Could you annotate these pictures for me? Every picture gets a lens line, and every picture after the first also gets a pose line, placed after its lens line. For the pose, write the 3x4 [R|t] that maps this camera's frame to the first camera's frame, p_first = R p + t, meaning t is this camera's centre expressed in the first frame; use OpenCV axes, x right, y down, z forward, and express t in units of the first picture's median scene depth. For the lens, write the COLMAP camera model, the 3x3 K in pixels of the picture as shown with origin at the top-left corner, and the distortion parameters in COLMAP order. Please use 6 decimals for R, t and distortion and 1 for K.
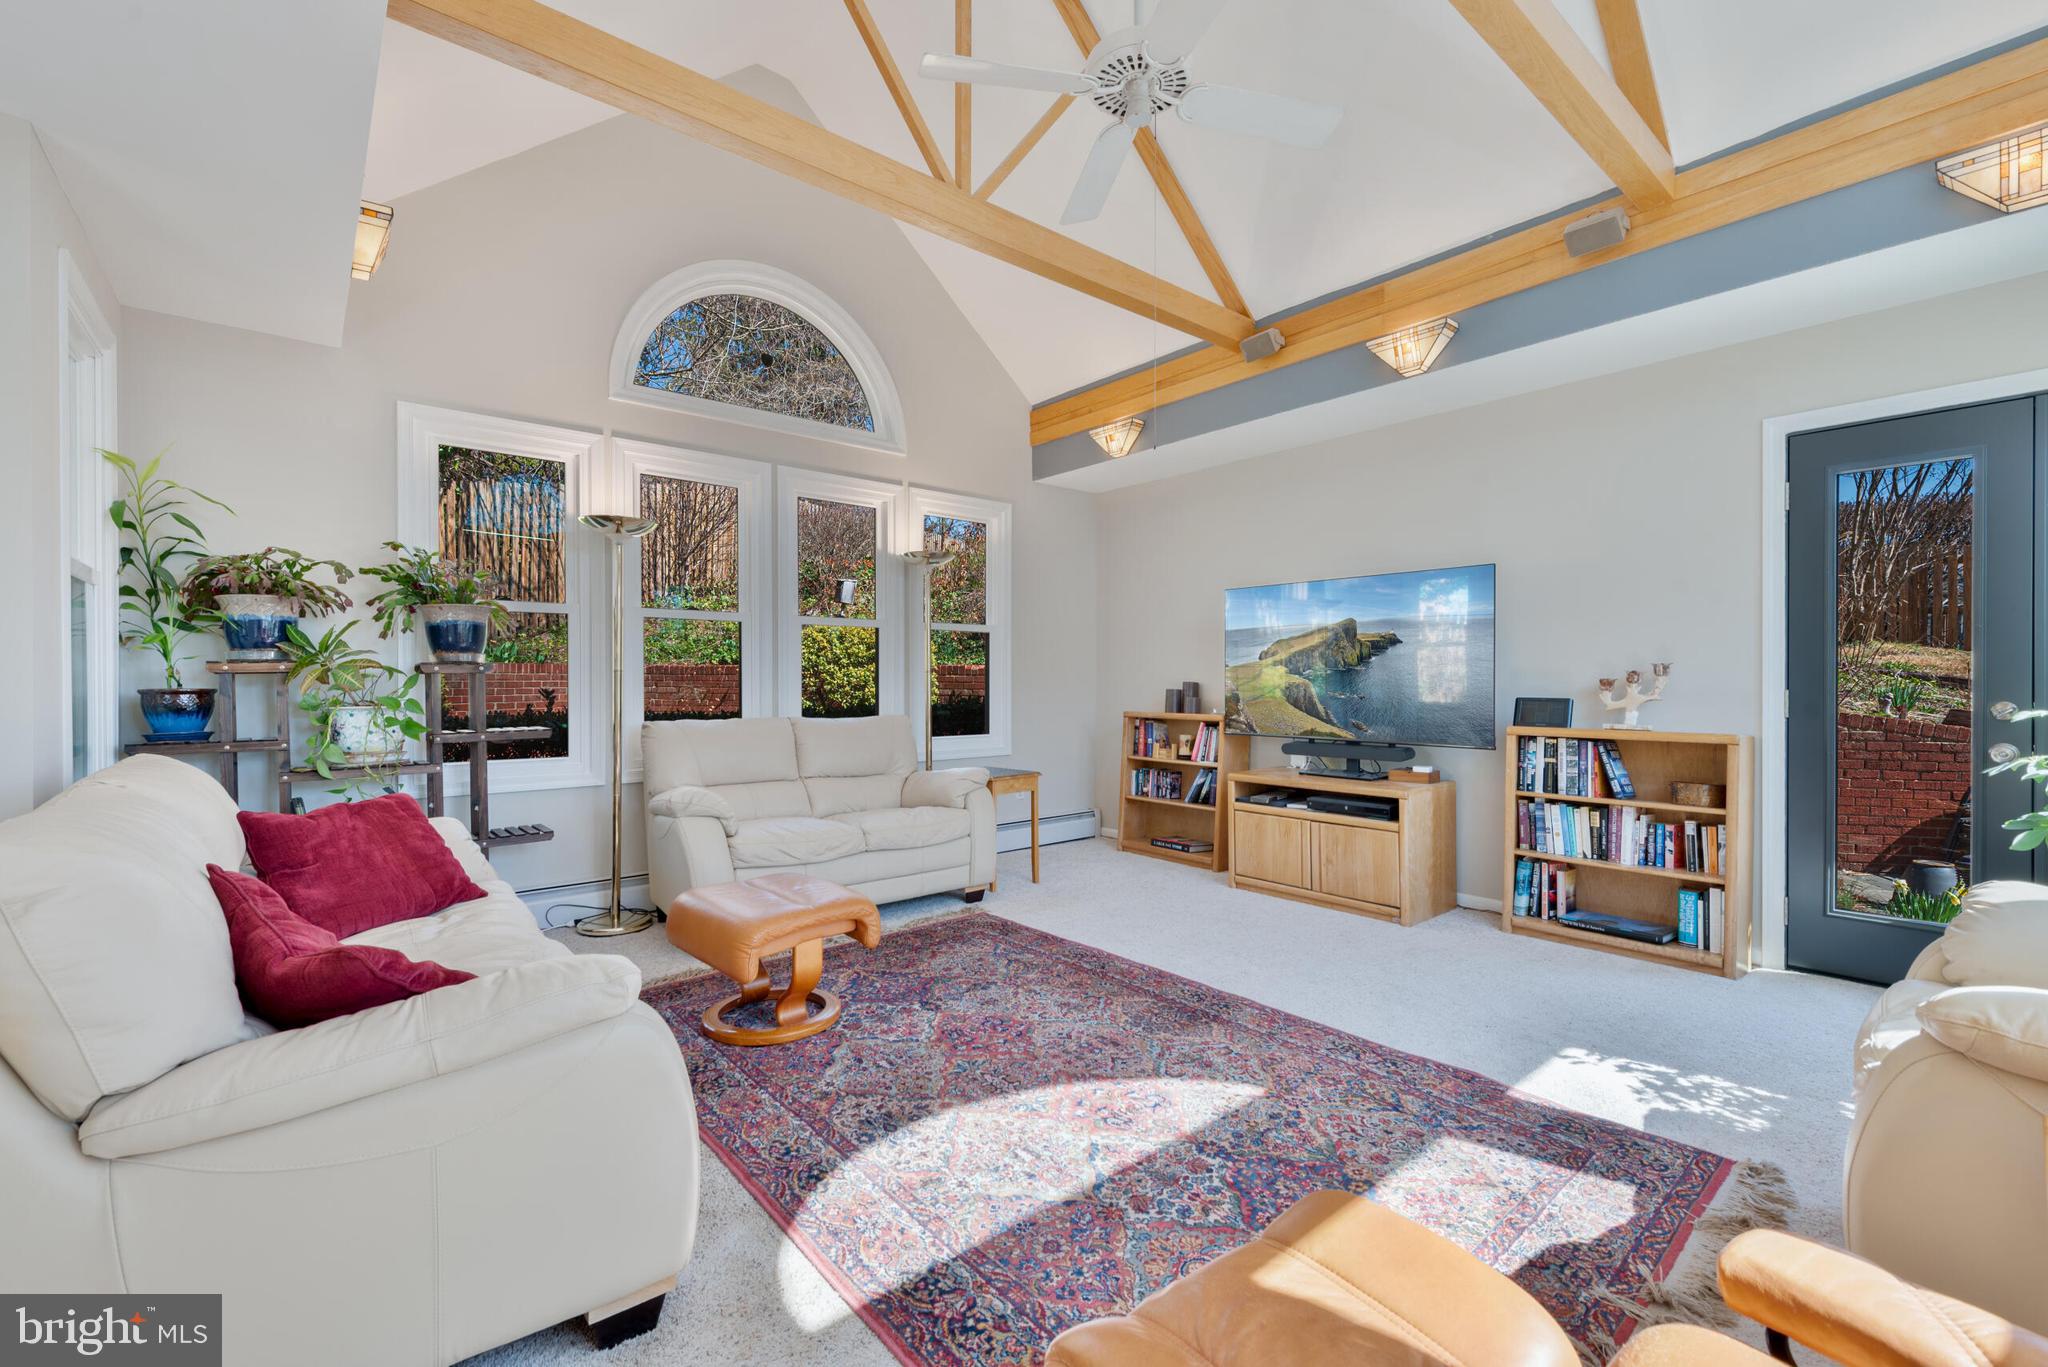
lens RADIAL K [[863.4, 0, 1015.7], [0, 863.4, 685.4], [0, 0, 1]] dist [0.011544, -0.005998]
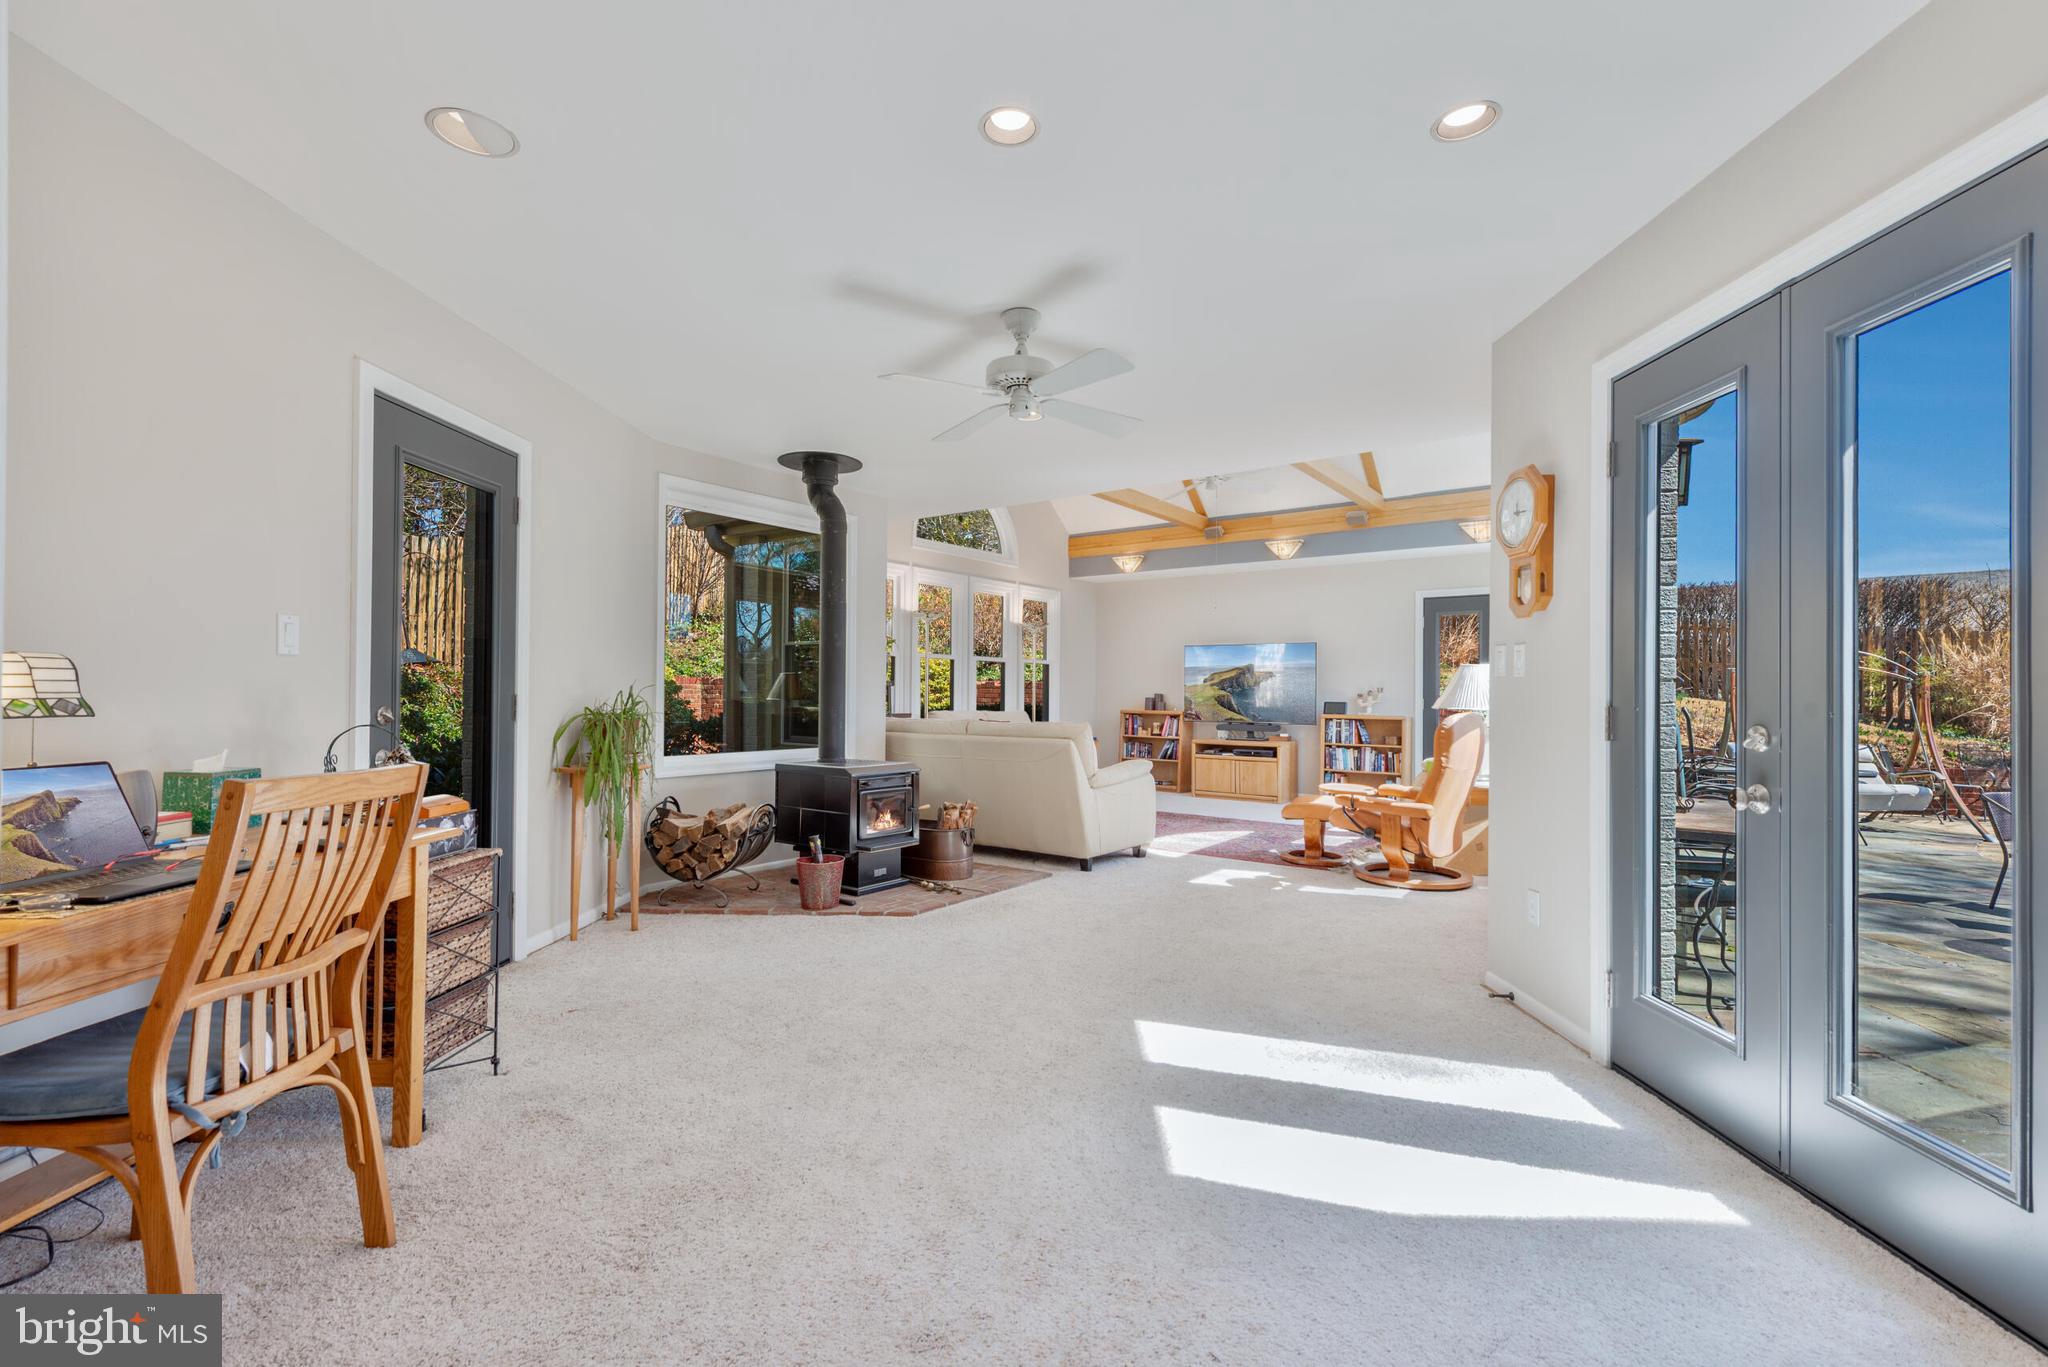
lens RADIAL K [[863.4, 0, 1019.5], [0, 863.4, 688.2], [0, 0, 1]] dist [0.011544, -0.005998]
pose [[0.973886, 0.009976, 0.226819, -0.682579], [-0.007561, 0.999905, -0.011516, 0.010604], [-0.226912, 0.009500, 0.973869, -0.978210]]
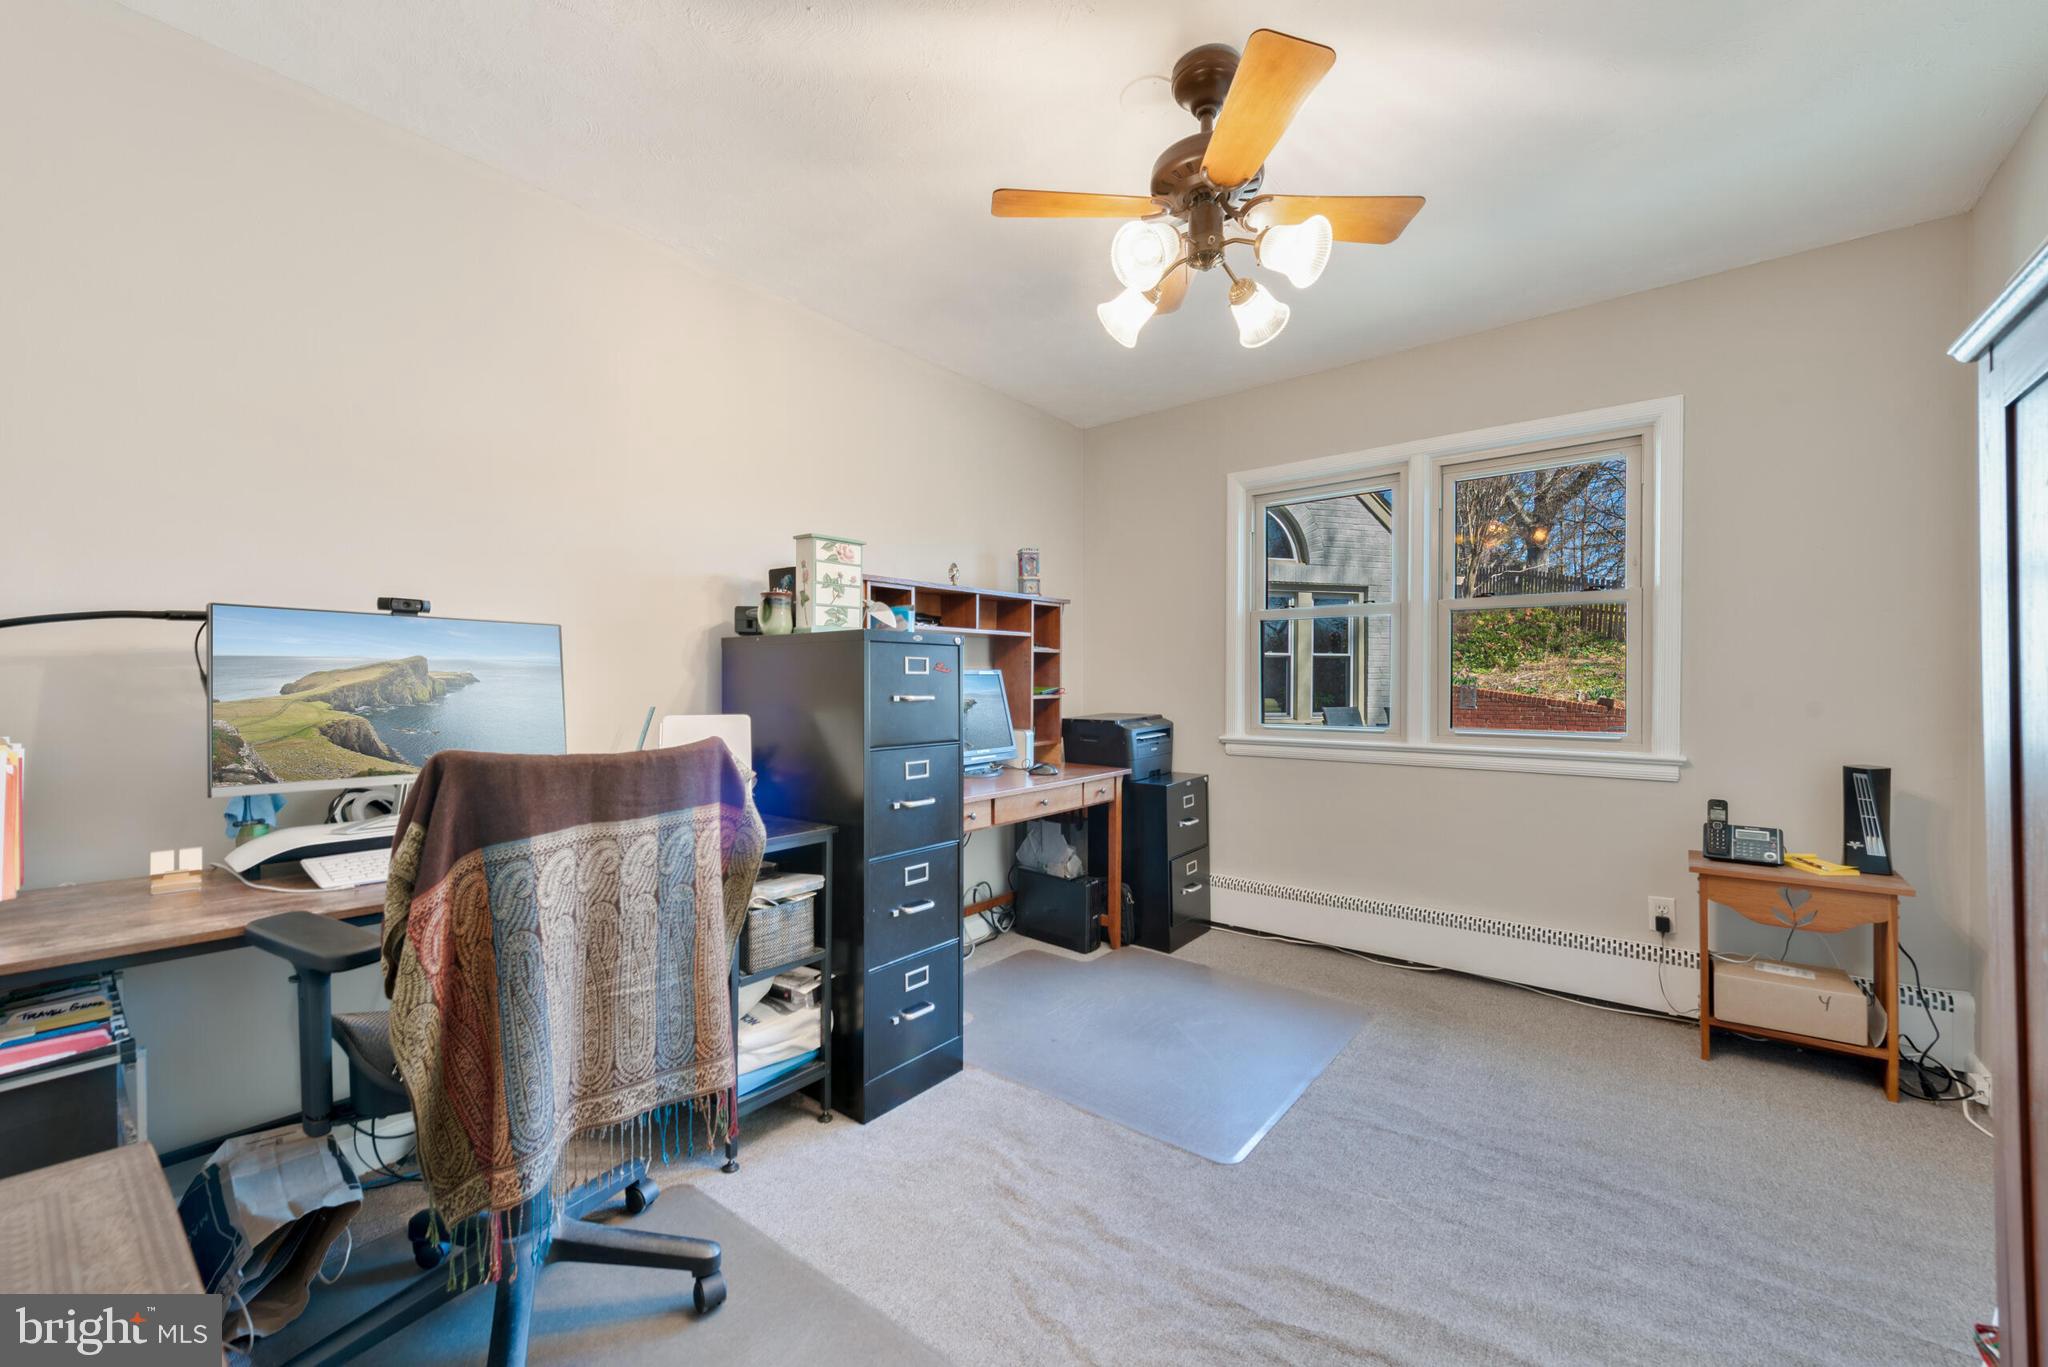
lens RADIAL K [[795.6, 0, 1024.2], [0, 795.6, 693.6], [0, 0, 1]] dist [0.014145, -0.005493]
pose [[-0.215465, 0.003343, 0.976506, -0.751938], [0.006330, 0.999978, -0.002026, -0.028379], [-0.976491, 0.005745, -0.215482, 0.557299]]
